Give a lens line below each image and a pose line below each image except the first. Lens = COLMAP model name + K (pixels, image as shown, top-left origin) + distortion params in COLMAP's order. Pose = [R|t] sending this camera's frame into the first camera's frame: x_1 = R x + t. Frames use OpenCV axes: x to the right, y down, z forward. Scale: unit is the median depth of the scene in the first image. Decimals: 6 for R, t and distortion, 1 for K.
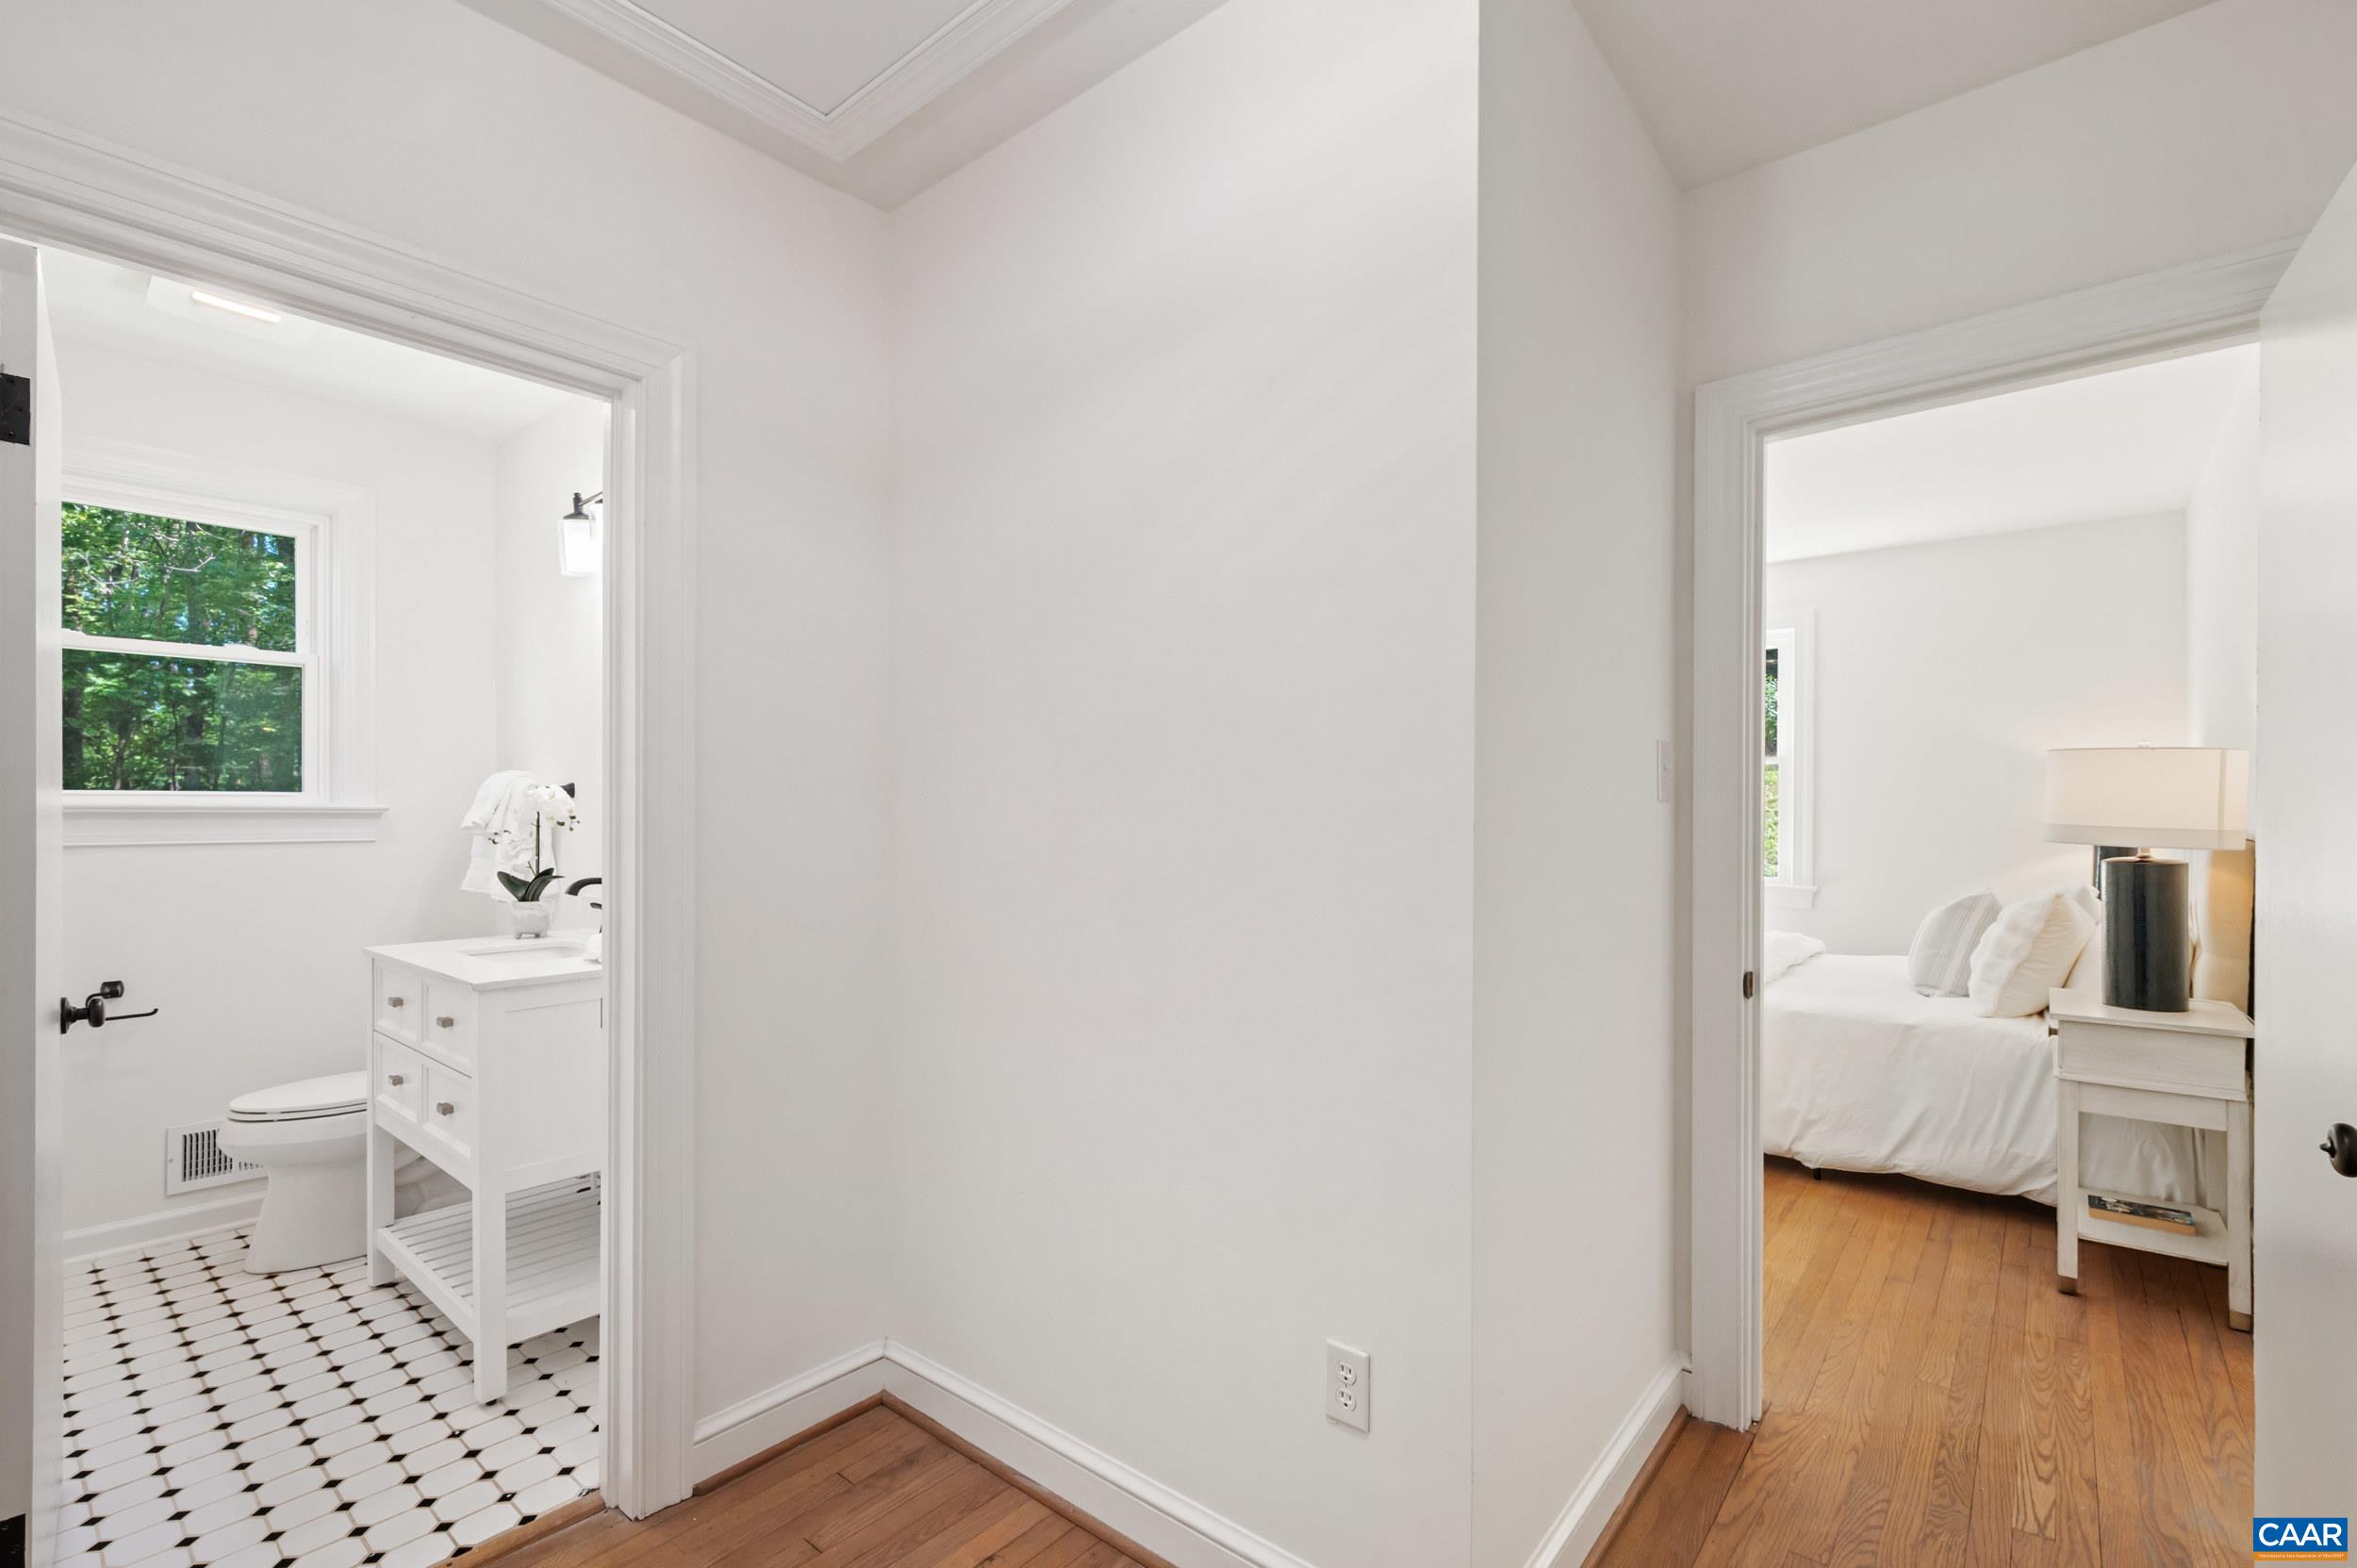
lens RADIAL K [[1049.4, 0, 1181.1], [0, 1049.4, 798.0], [0, 0, 1]] dist [-0.000970, -0.000035]
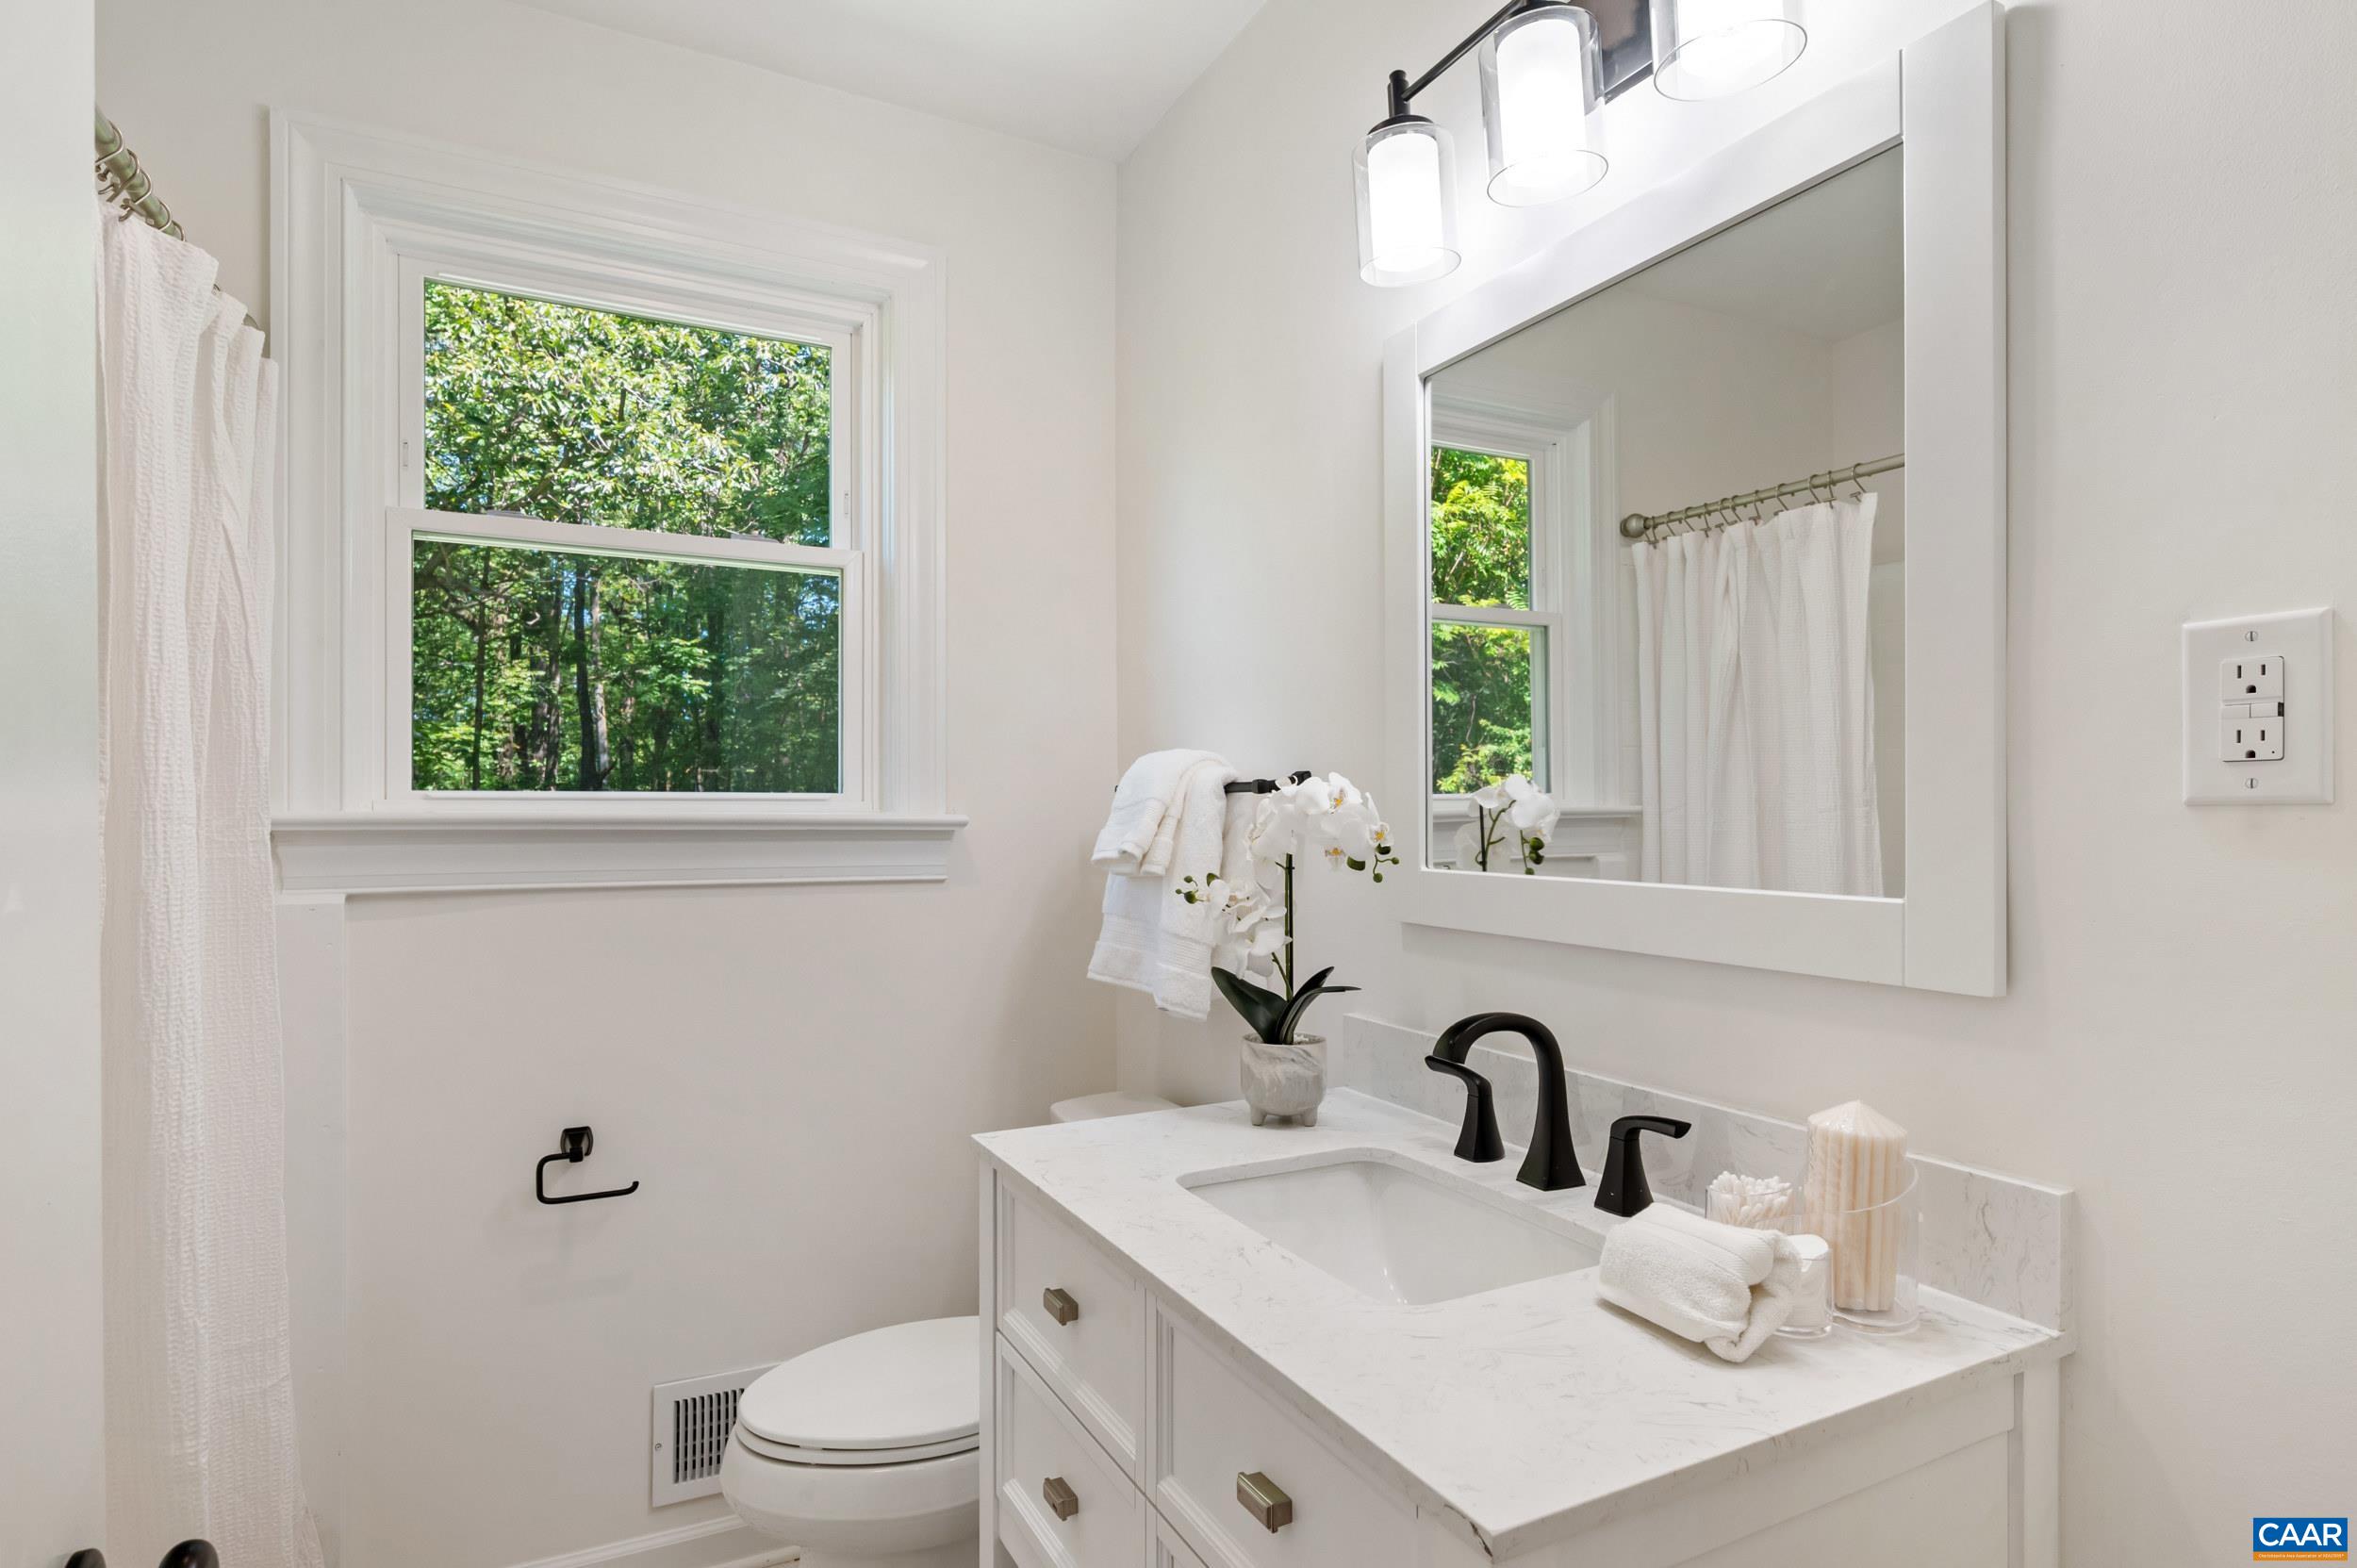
lens RADIAL K [[1201.6, 0, 1165.3], [0, 1201.6, 785.7], [0, 0, 1]] dist [0.002165, 0.000486]
pose [[0.922475, -0.007465, -0.385984, -0.457692], [0.004150, 0.999947, -0.009422, -0.003172], [0.386034, 0.007090, 0.922457, 0.504128]]
